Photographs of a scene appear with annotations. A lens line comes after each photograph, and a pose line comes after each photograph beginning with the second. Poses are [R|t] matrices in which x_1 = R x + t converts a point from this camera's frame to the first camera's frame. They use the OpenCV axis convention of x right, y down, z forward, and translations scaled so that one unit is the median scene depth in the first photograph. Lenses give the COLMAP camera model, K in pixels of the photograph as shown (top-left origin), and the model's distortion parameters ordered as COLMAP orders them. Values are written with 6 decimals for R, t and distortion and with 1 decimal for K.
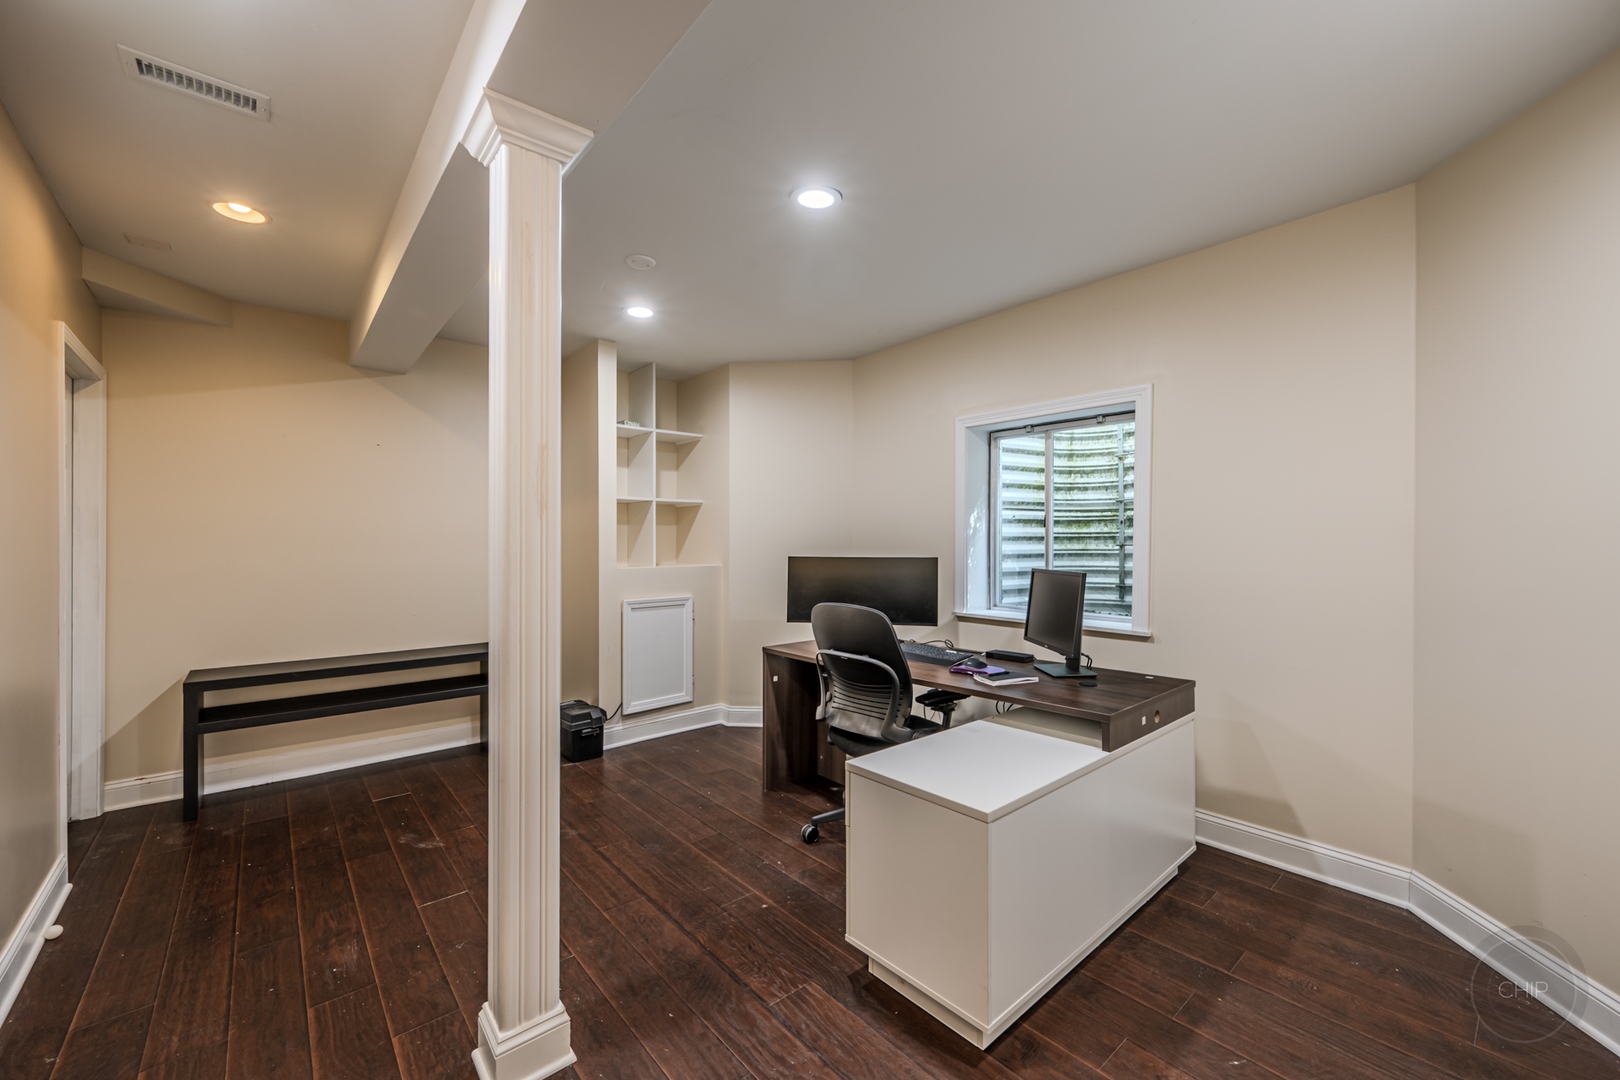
lens RADIAL K [[639.3, 0, 811.5], [0, 639.3, 542.7], [0, 0, 1]] dist [0.000328, 0.000195]
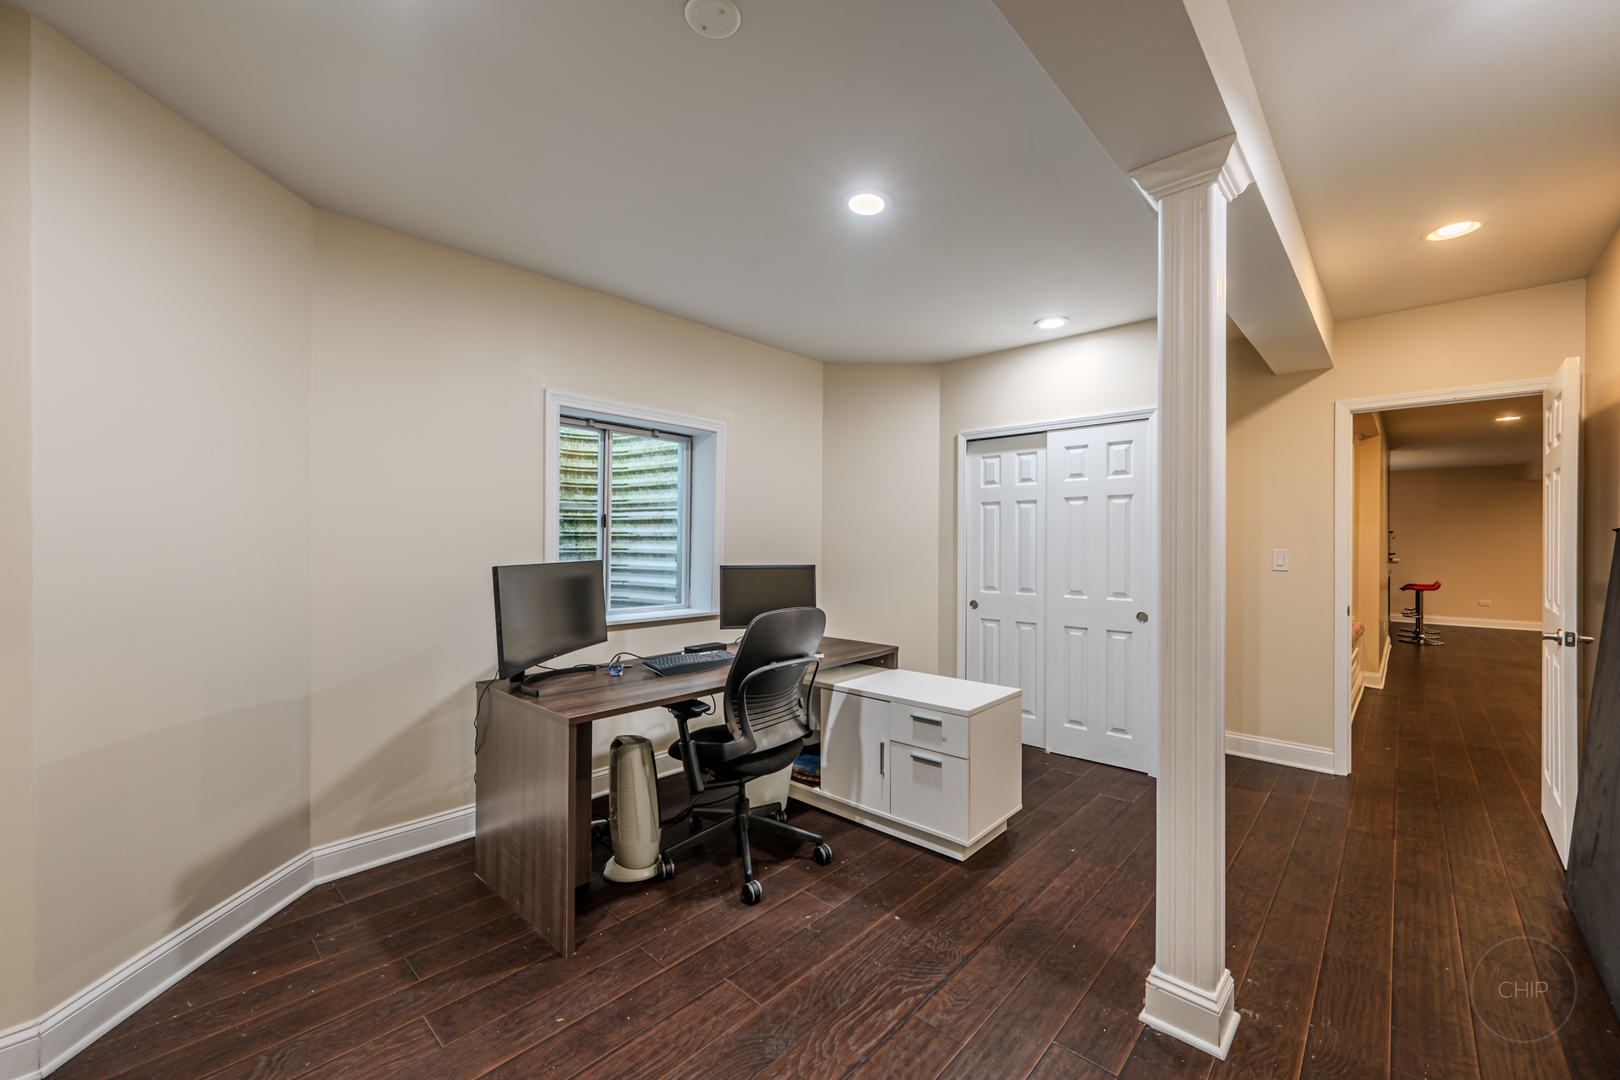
lens RADIAL K [[639.3, 0, 811.8], [0, 639.3, 540.9], [0, 0, 1]] dist [0.000328, 0.000195]
pose [[-0.111314, 0.004464, 0.993775, -0.726425], [-0.000377, 0.999990, -0.004534, 0.002359], [-0.993785, -0.000879, -0.111312, 0.880411]]
